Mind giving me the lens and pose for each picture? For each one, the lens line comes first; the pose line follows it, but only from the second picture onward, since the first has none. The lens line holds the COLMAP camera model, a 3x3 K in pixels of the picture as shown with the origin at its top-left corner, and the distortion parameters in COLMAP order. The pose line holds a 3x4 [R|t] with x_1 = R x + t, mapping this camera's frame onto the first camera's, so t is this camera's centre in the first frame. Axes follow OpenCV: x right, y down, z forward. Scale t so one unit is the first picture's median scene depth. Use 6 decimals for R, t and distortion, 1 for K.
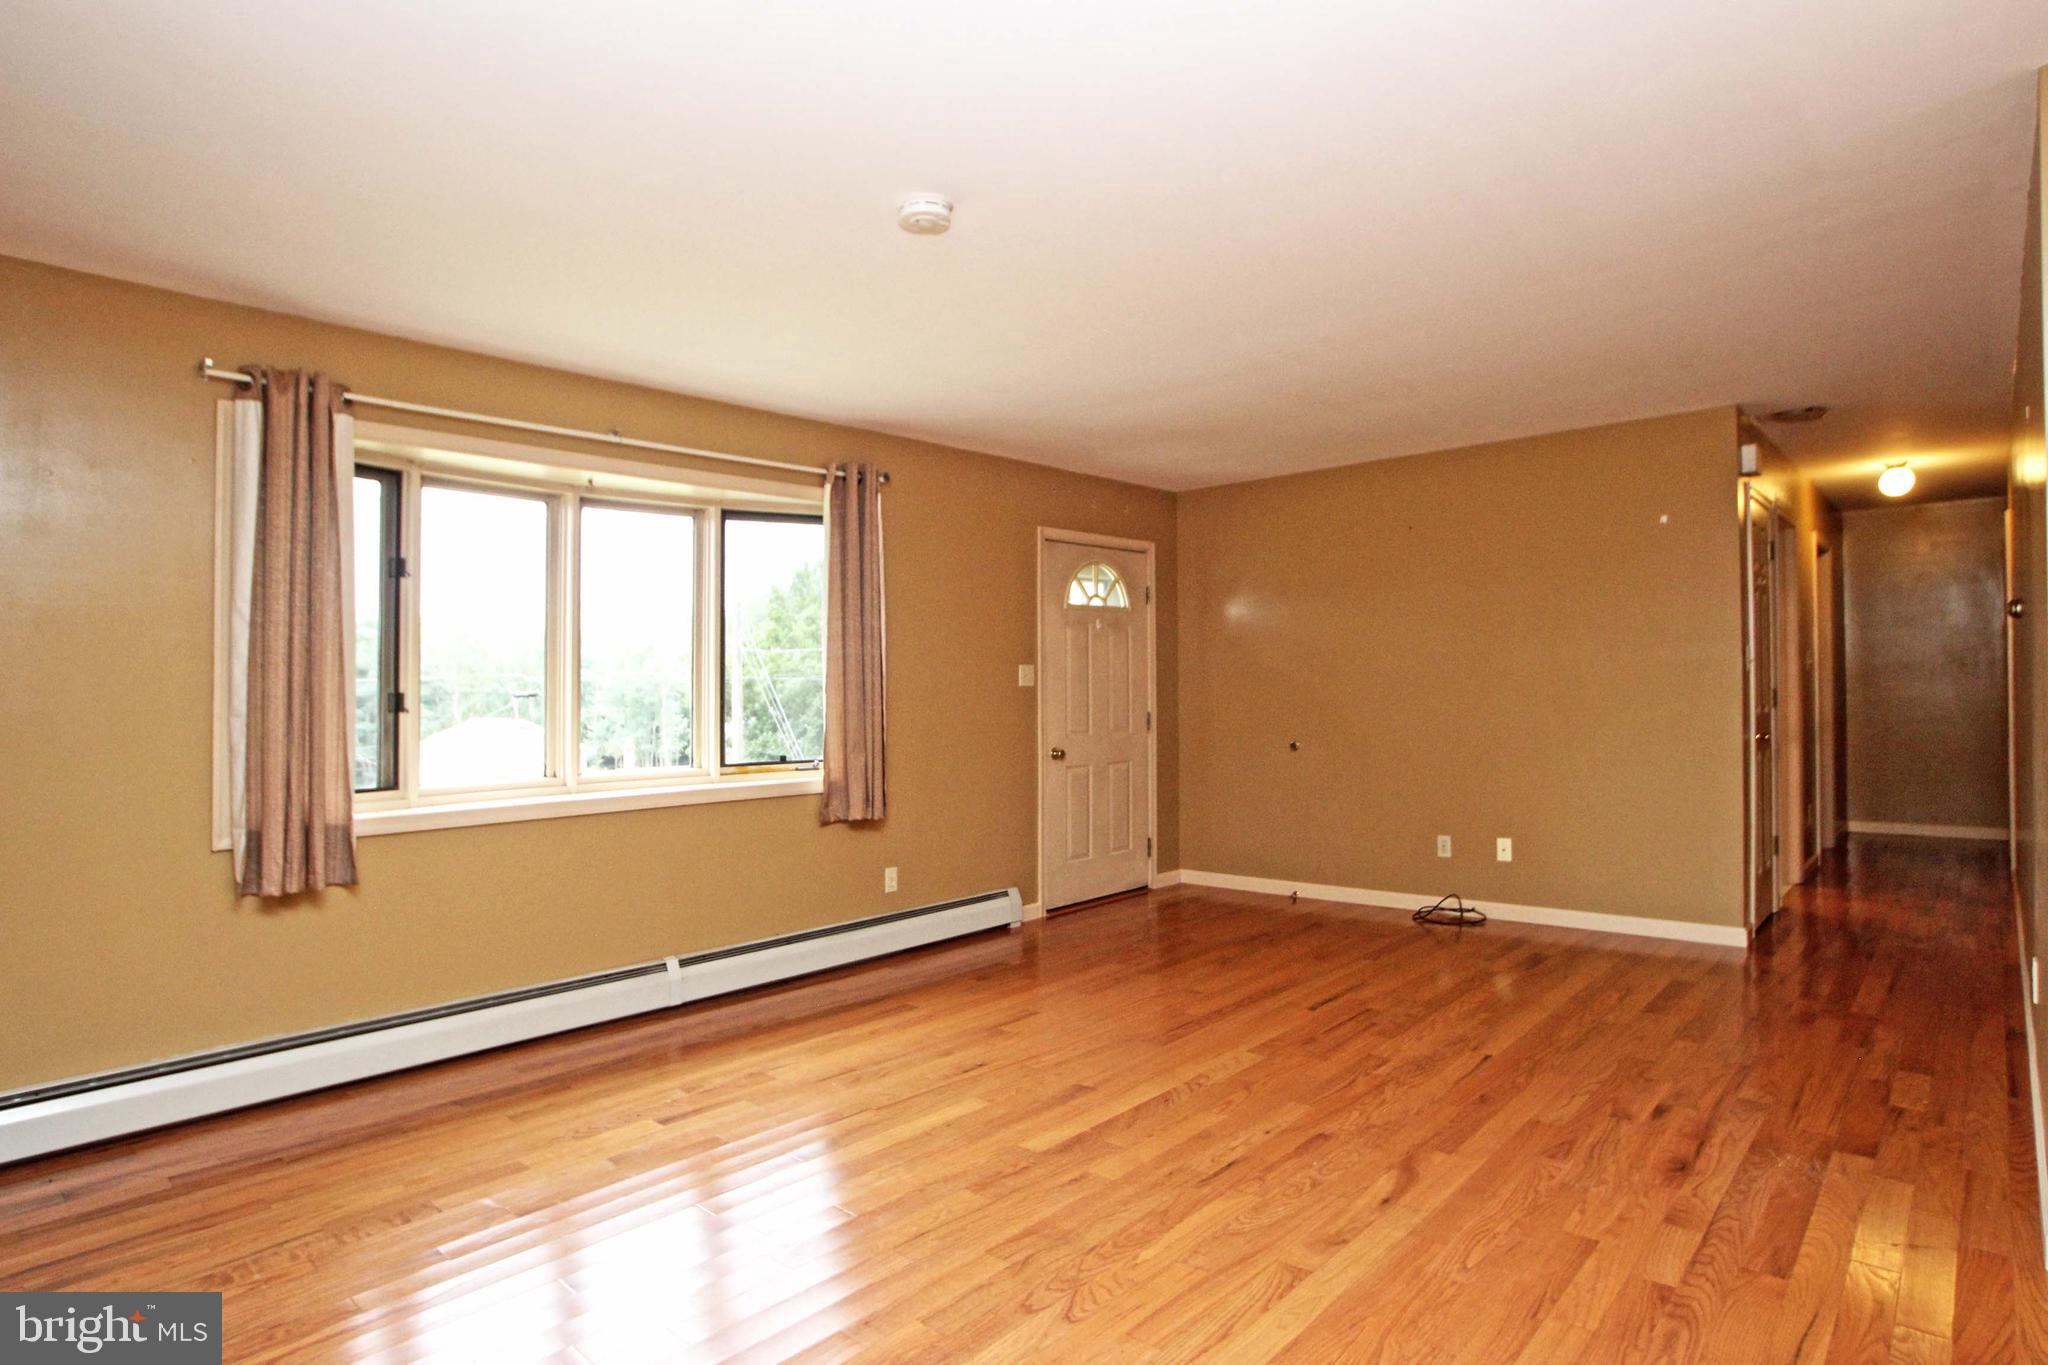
lens RADIAL K [[1086.3, 0, 1029.6], [0, 1086.3, 701.9], [0, 0, 1]] dist [-0.085297, 0.050913]
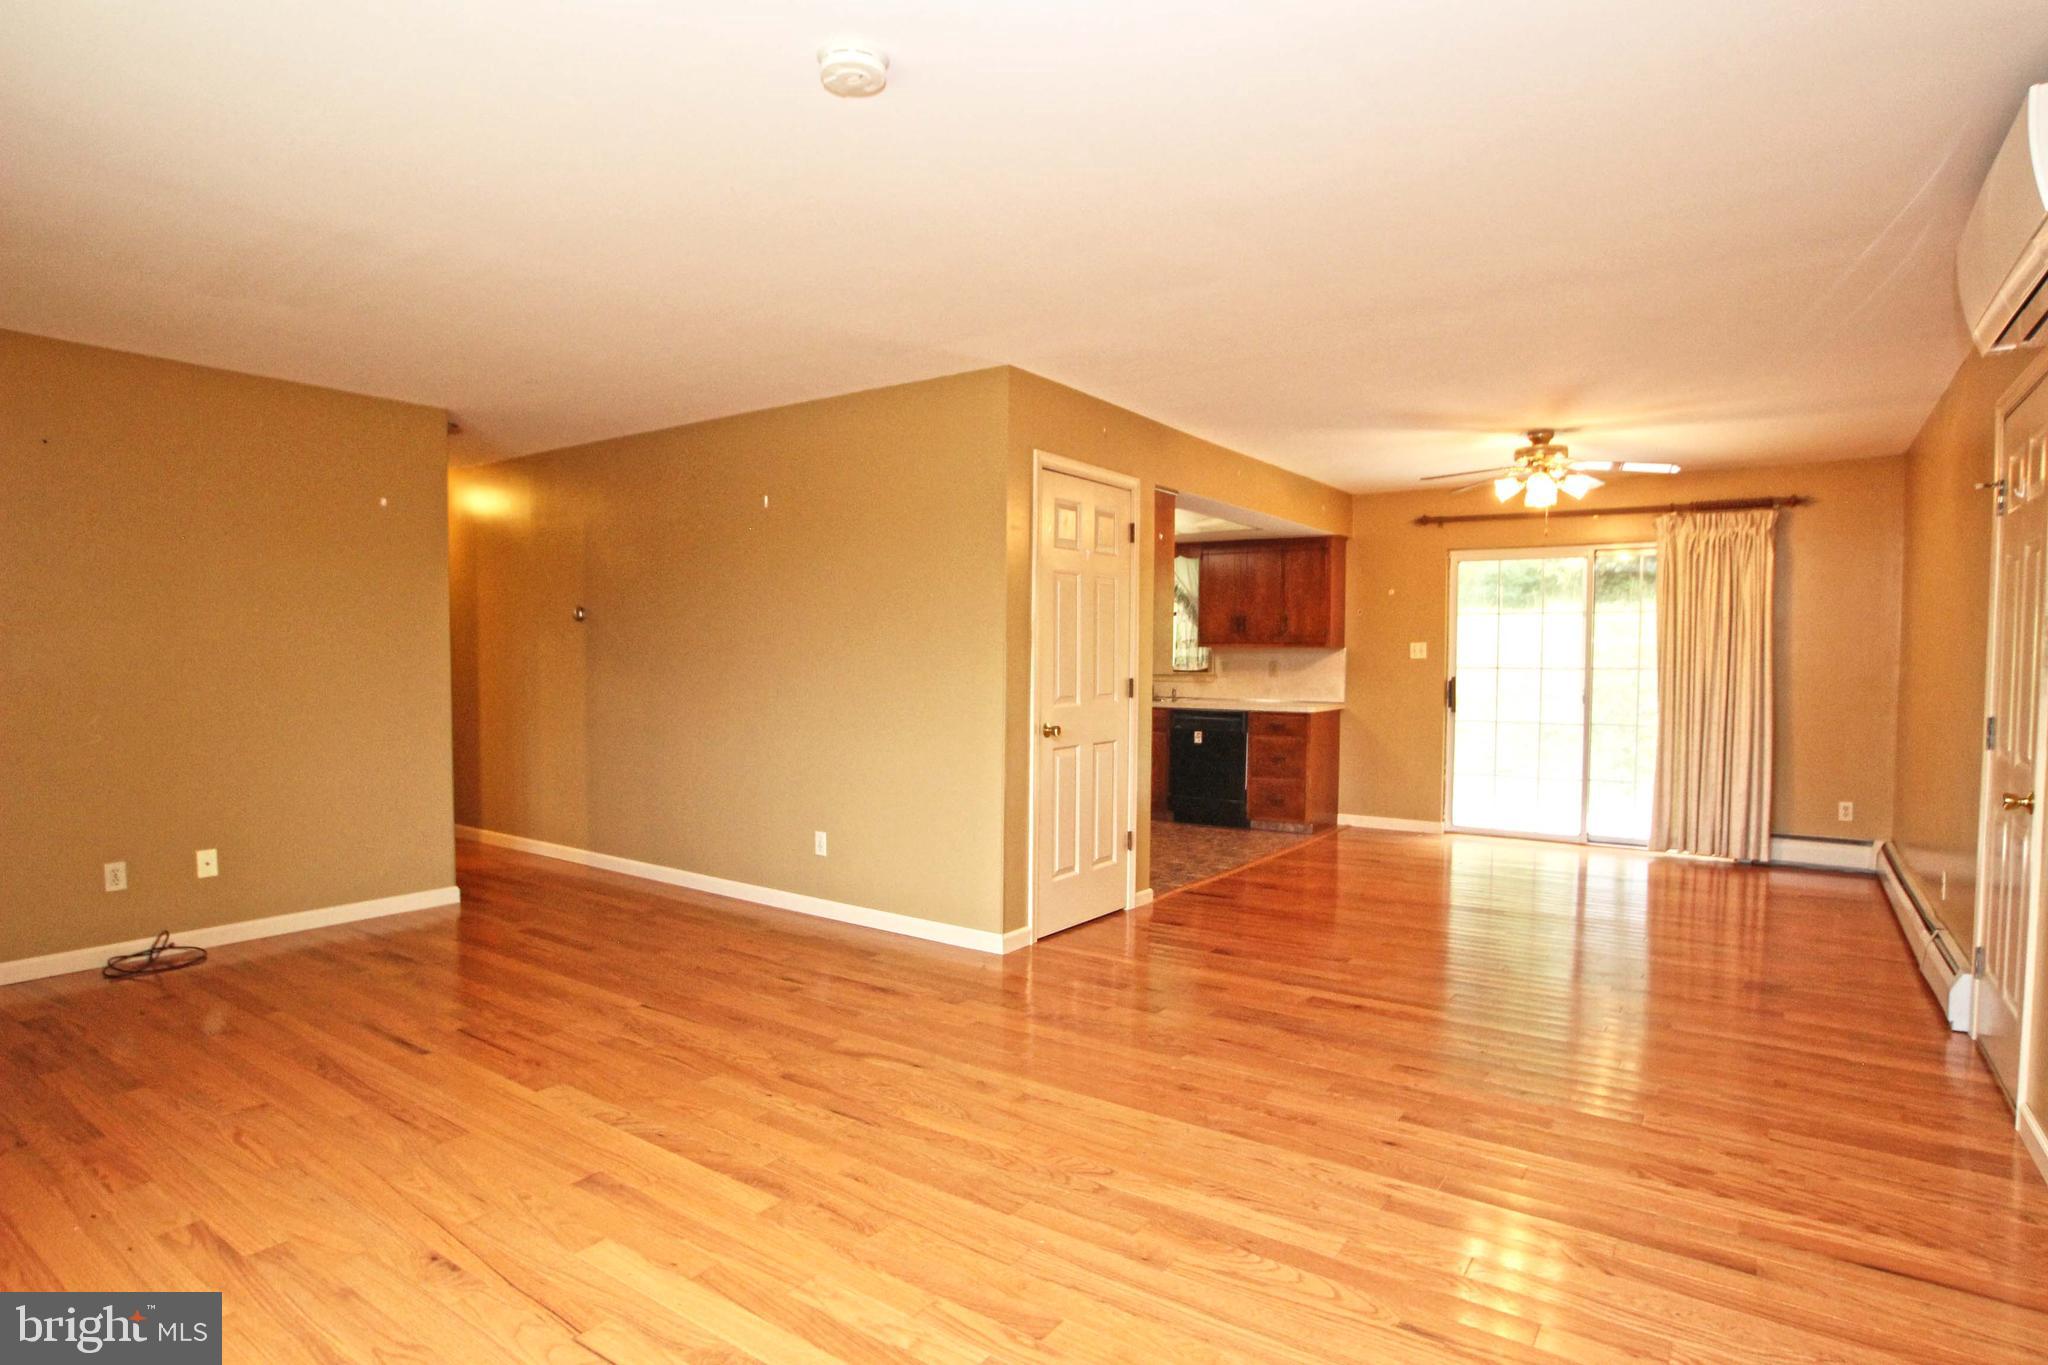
lens RADIAL K [[1086.3, 0, 1029.6], [0, 1086.3, 701.9], [0, 0, 1]] dist [-0.085297, 0.050913]
pose [[-0.116635, -0.020968, 0.992954, -0.655535], [0.003449, 0.999763, 0.021517, -0.004826], [-0.993169, 0.005934, -0.116535, 0.673763]]
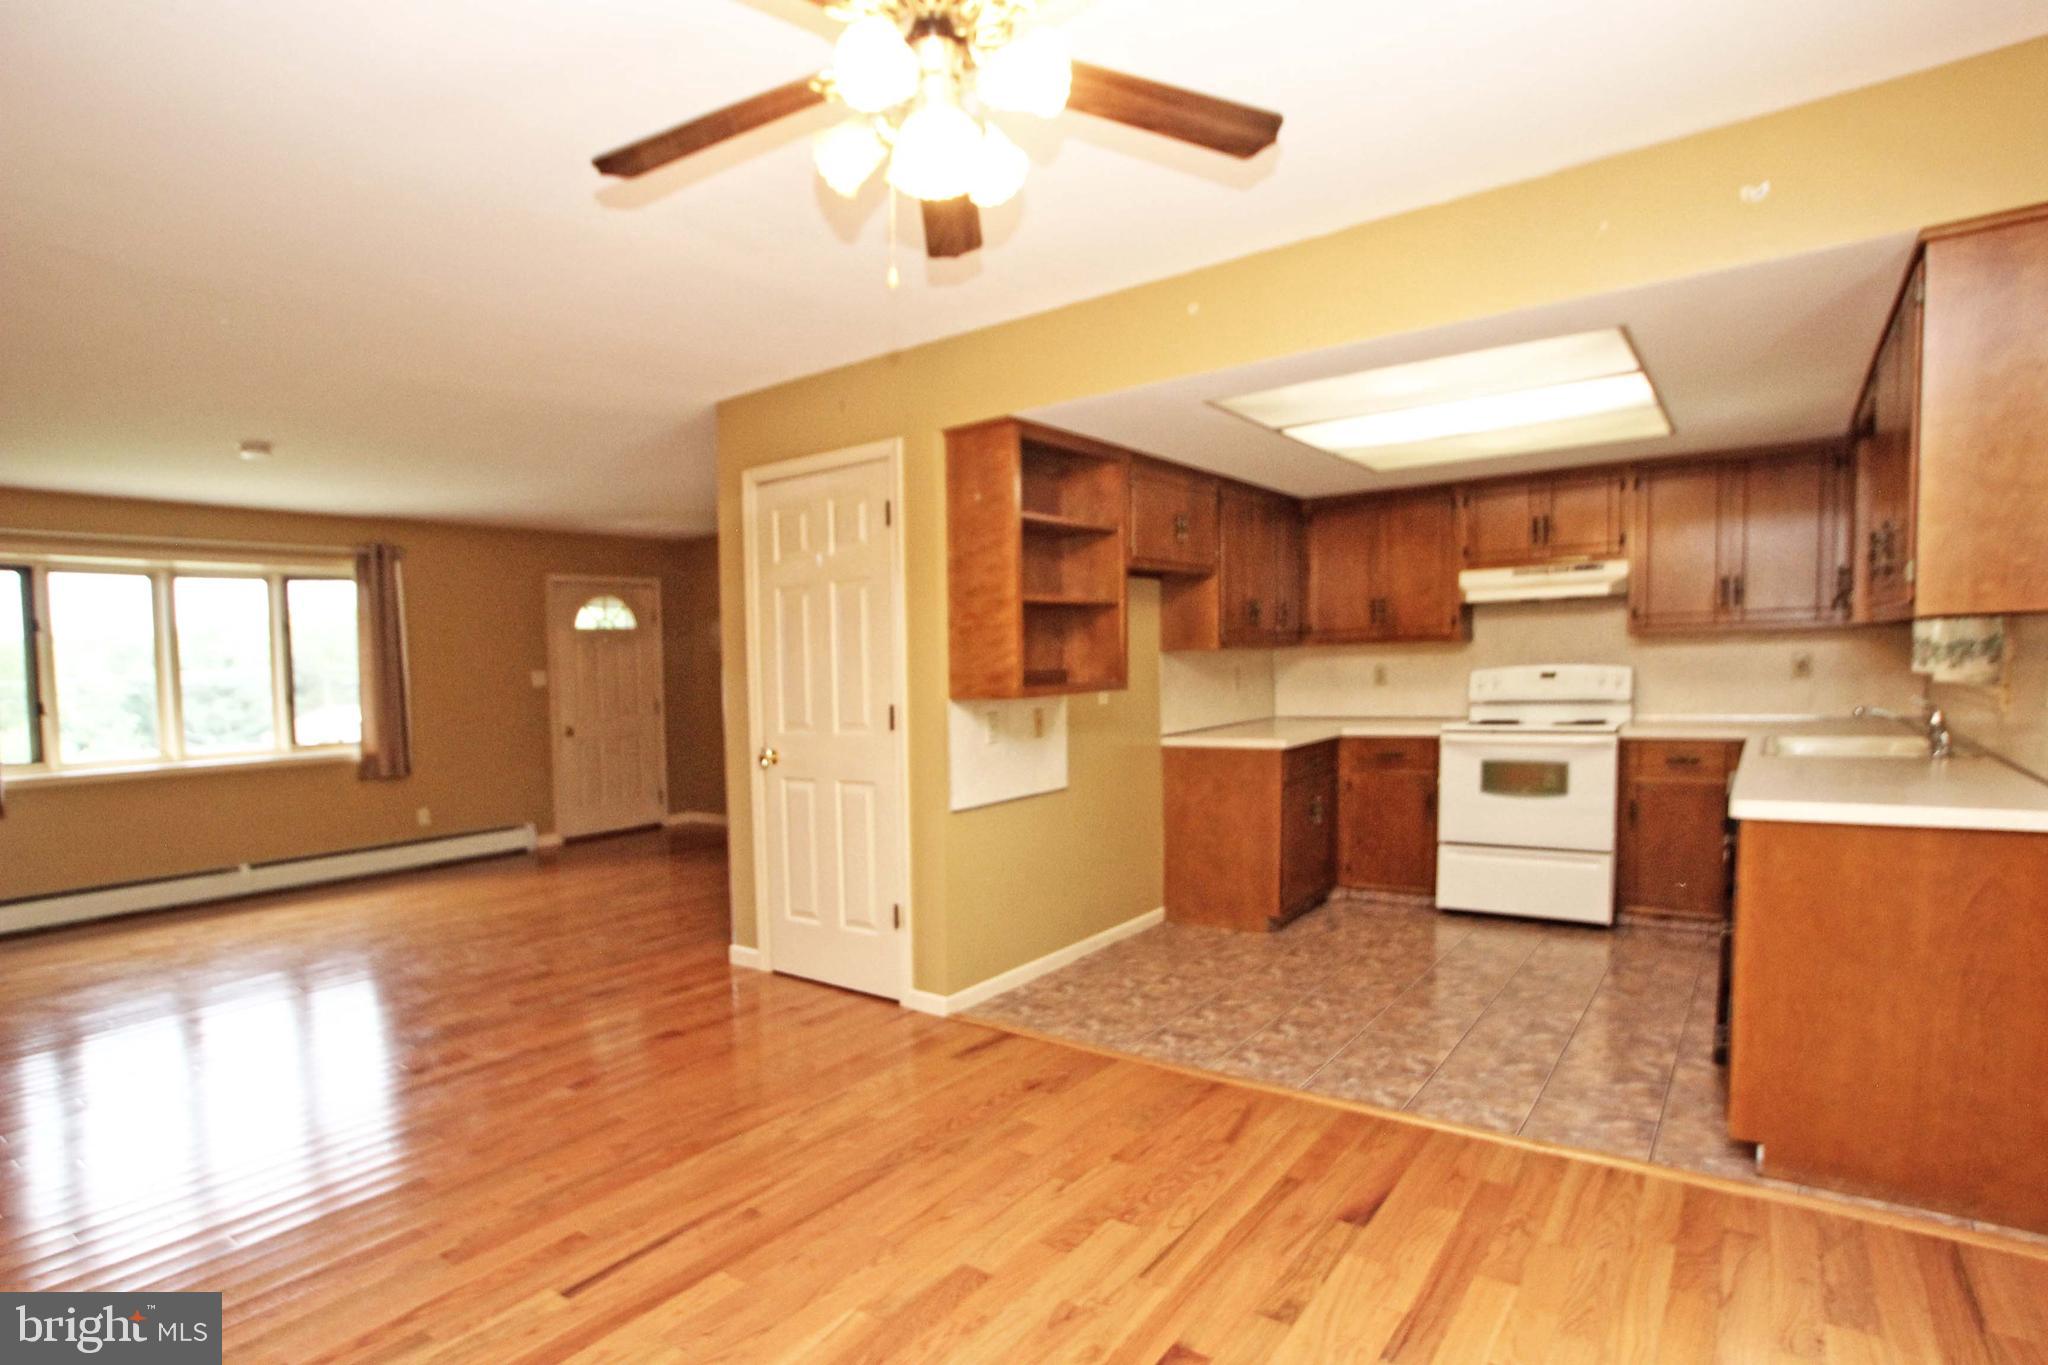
lens RADIAL K [[1058.1, 0, 994.4], [0, 1058.1, 782.8], [0, 0, 1]] dist [-0.130701, 0.110839]
pose [[0.997057, -0.023136, 0.073092, 0.768863], [0.015280, 0.994220, 0.106265, -0.036967], [-0.075128, -0.104836, 0.991648, -0.671805]]
